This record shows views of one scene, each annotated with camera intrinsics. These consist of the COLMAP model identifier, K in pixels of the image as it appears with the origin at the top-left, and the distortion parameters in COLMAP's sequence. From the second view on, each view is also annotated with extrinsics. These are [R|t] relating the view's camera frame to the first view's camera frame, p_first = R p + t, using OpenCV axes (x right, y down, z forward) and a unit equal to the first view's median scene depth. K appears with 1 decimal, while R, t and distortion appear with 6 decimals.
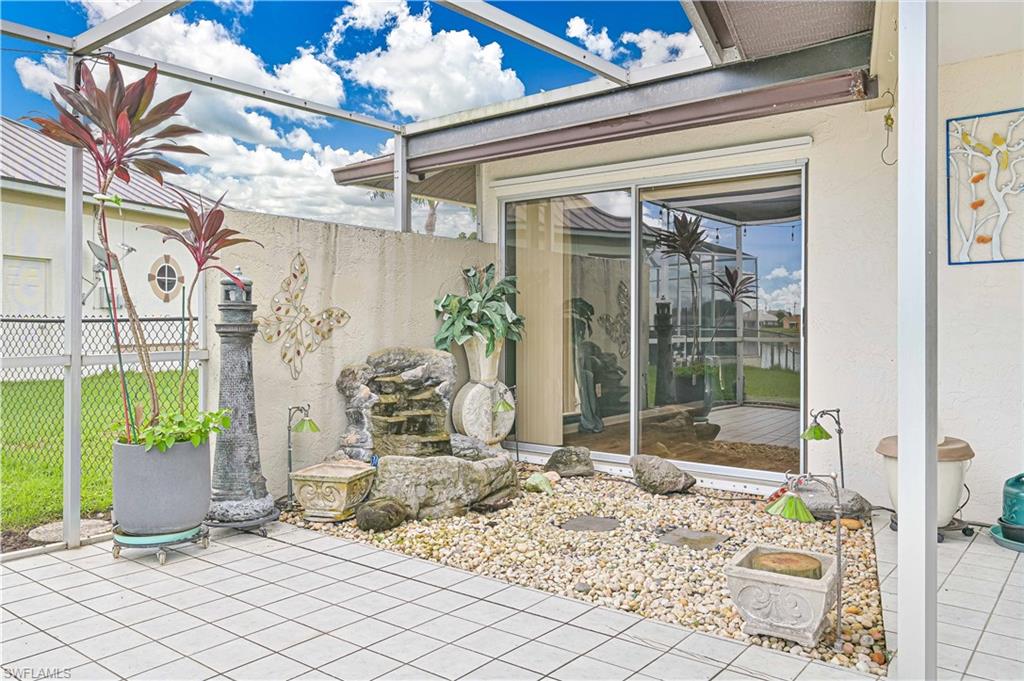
lens RADIAL K [[786.9, 0, 512.0], [0, 786.9, 340.5], [0, 0, 1]] dist [0.000291, 0.003427]
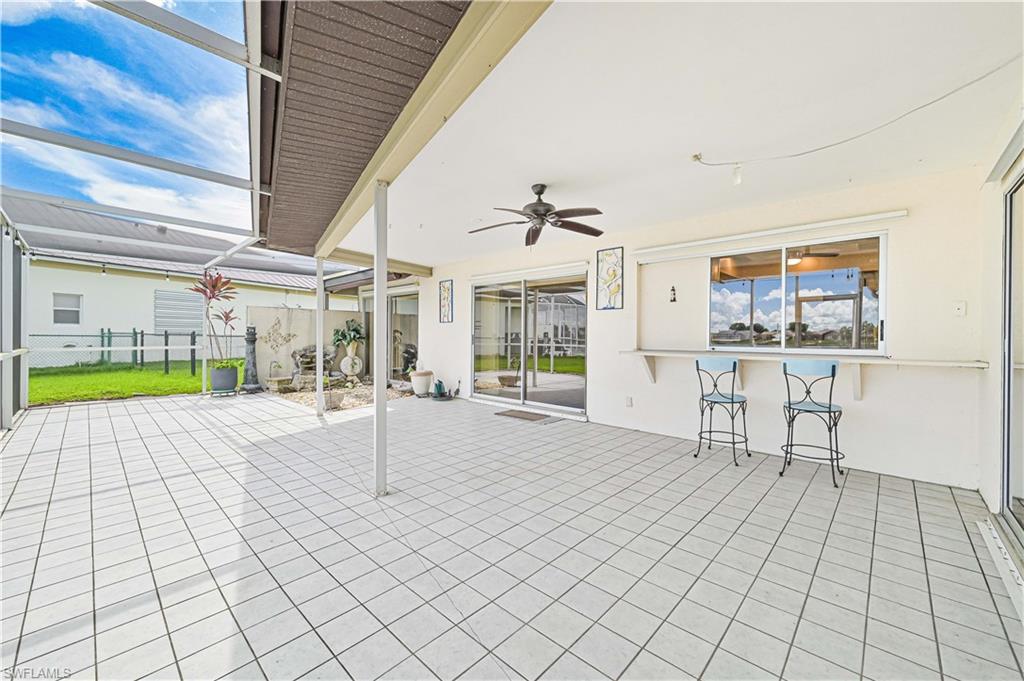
lens RADIAL K [[405.5, 0, 513.5], [0, 405.5, 336.1], [0, 0, 1]] dist [-0.001711, -0.000237]
pose [[0.996549, 0.004820, -0.082863, 0.921995], [-0.006667, 0.999735, -0.022027, 0.003771], [0.082735, 0.022503, 0.996317, -0.710951]]
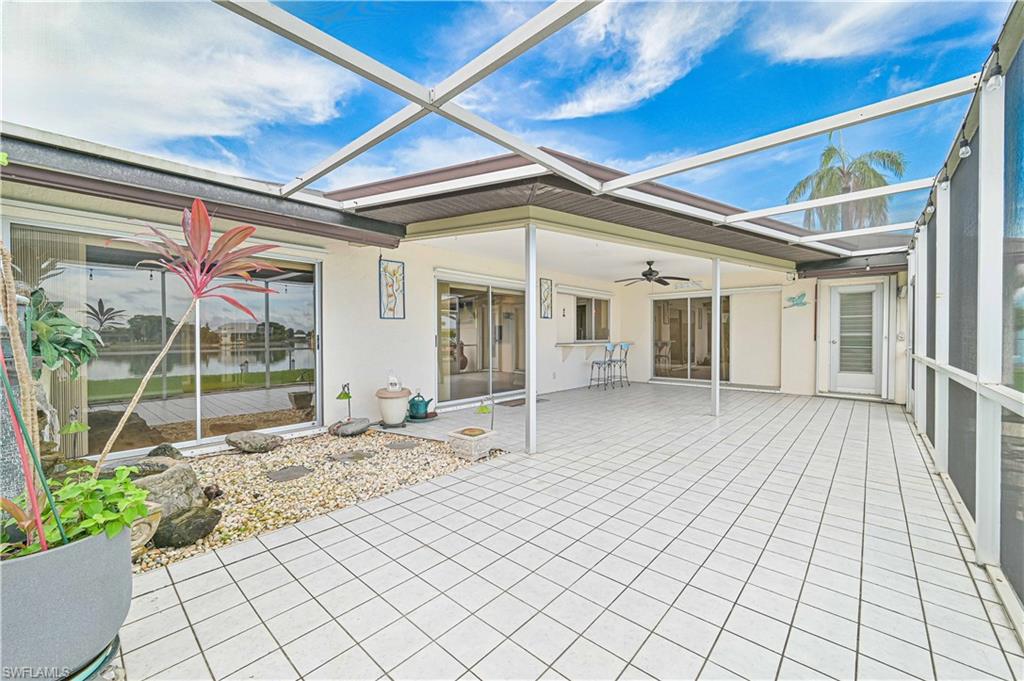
lens RADIAL K [[405.5, 0, 513.5], [0, 405.5, 336.1], [0, 0, 1]] dist [-0.001711, -0.000237]
pose [[0.051535, 0.002197, 0.998669, -0.710161], [0.025740, 0.999662, -0.003527, -0.025698], [-0.998339, 0.025888, 0.051461, 0.531938]]
